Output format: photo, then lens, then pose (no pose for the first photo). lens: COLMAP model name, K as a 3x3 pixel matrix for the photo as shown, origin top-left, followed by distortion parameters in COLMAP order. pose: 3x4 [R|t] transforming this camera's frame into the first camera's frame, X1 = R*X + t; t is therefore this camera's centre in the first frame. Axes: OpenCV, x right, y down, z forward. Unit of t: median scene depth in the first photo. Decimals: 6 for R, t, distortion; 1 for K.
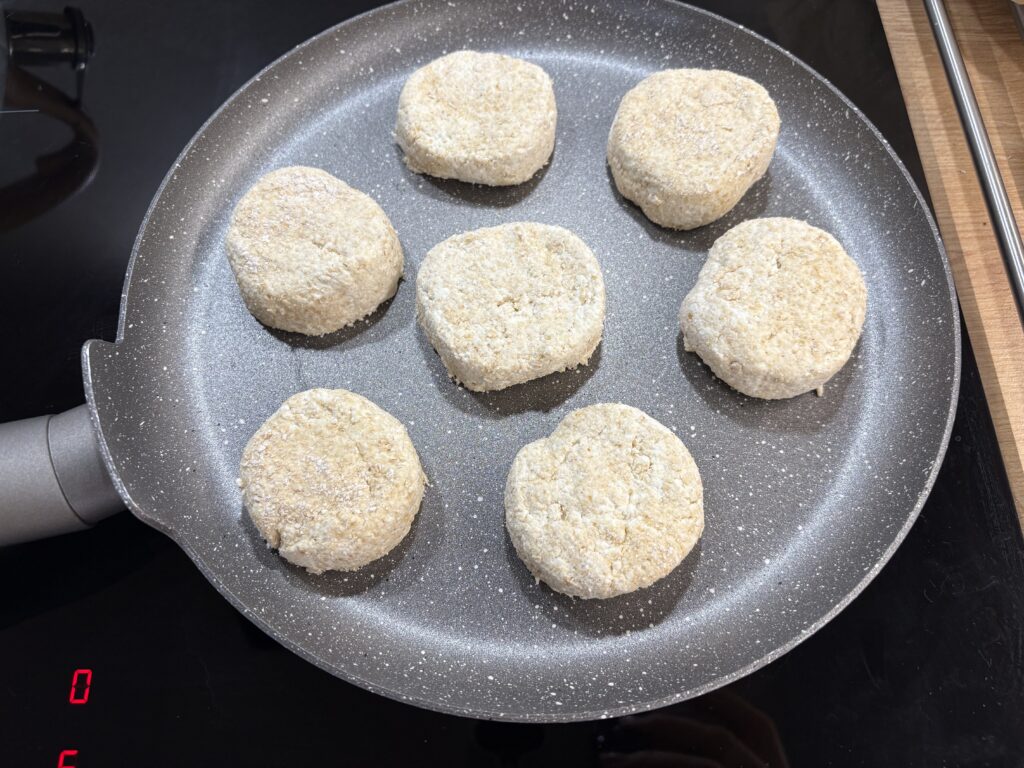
lens RADIAL K [[829.0, 0, 512.0], [0, 829.0, 384.0], [0, 0, 1]] dist [-0.009875, -0.010298]
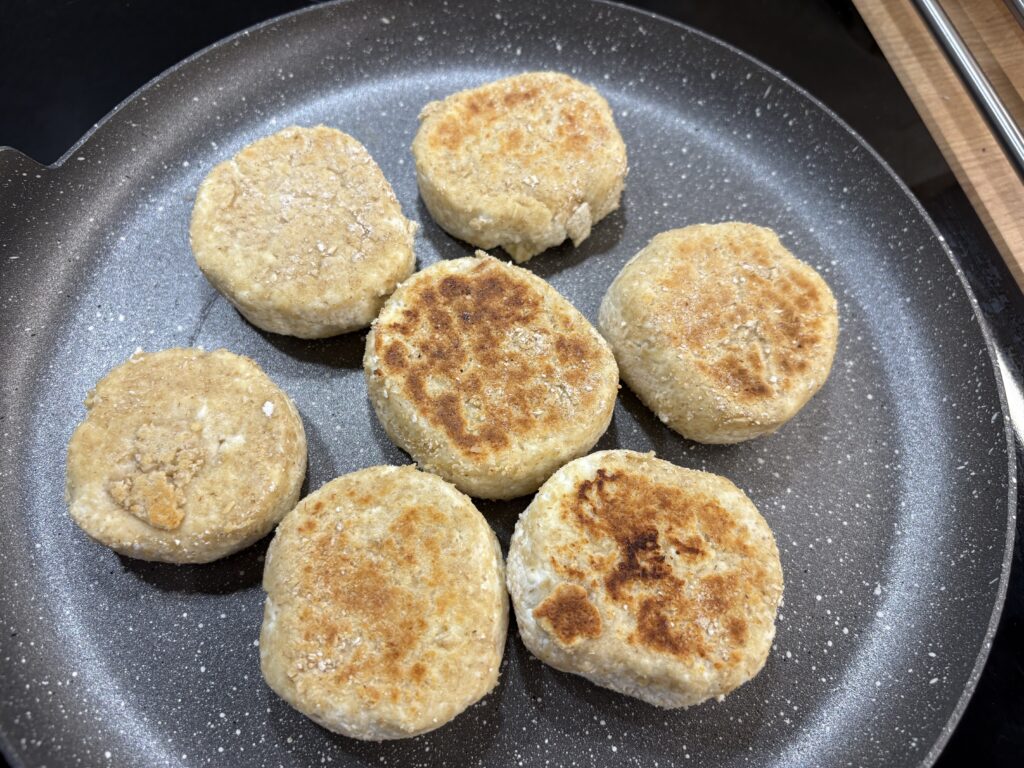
lens RADIAL K [[829.0, 0, 512.0], [0, 829.0, 384.0], [0, 0, 1]] dist [-0.009875, -0.010298]
pose [[0.807482, 0.556047, -0.196938, 0.186874], [-0.557143, 0.828587, 0.055100, -0.152039], [0.193818, 0.065230, 0.978866, 0.212214]]
